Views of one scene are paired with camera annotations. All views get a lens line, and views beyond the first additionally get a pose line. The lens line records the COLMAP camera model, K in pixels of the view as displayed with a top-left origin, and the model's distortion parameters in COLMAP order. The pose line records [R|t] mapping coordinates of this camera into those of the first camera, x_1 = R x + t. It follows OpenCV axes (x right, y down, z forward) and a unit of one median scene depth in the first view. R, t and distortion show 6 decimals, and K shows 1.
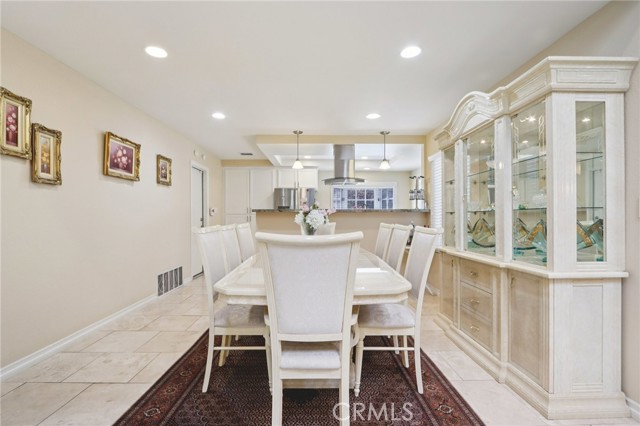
lens RADIAL K [[298.1, 0, 318.0], [0, 298.1, 216.4], [0, 0, 1]] dist [-0.013547, 0.000760]
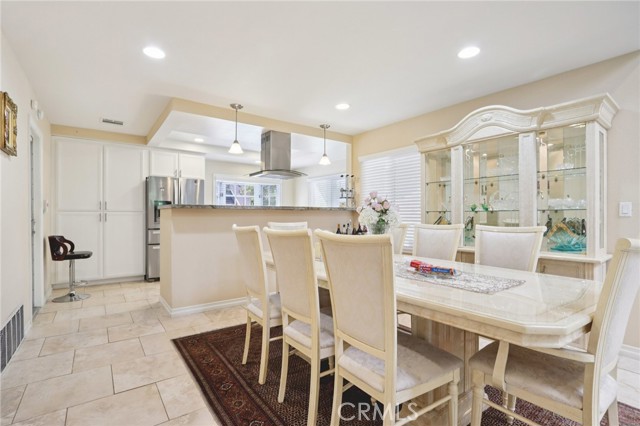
lens RADIAL K [[298.1, 0, 318.0], [0, 298.1, 216.4], [0, 0, 1]] dist [-0.013547, 0.000760]
pose [[0.806947, -0.001156, 0.590622, -0.463140], [-0.002657, 0.999981, 0.005588, -0.000398], [-0.590617, -0.006079, 0.806929, 0.322383]]
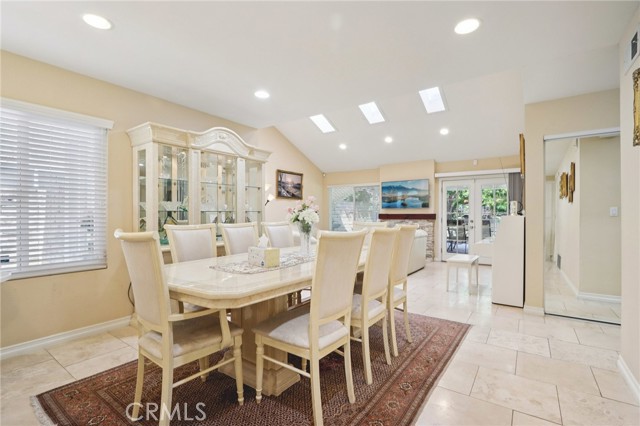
lens RADIAL K [[294.8, 0, 324.1], [0, 294.8, 213.4], [0, 0, 1]] dist [-0.000768, 0.000280]
pose [[-0.814382, 0.001905, 0.580327, -0.466687], [-0.000553, 0.999992, -0.004058, -0.001849], [-0.580330, -0.003626, -0.814374, 1.283090]]
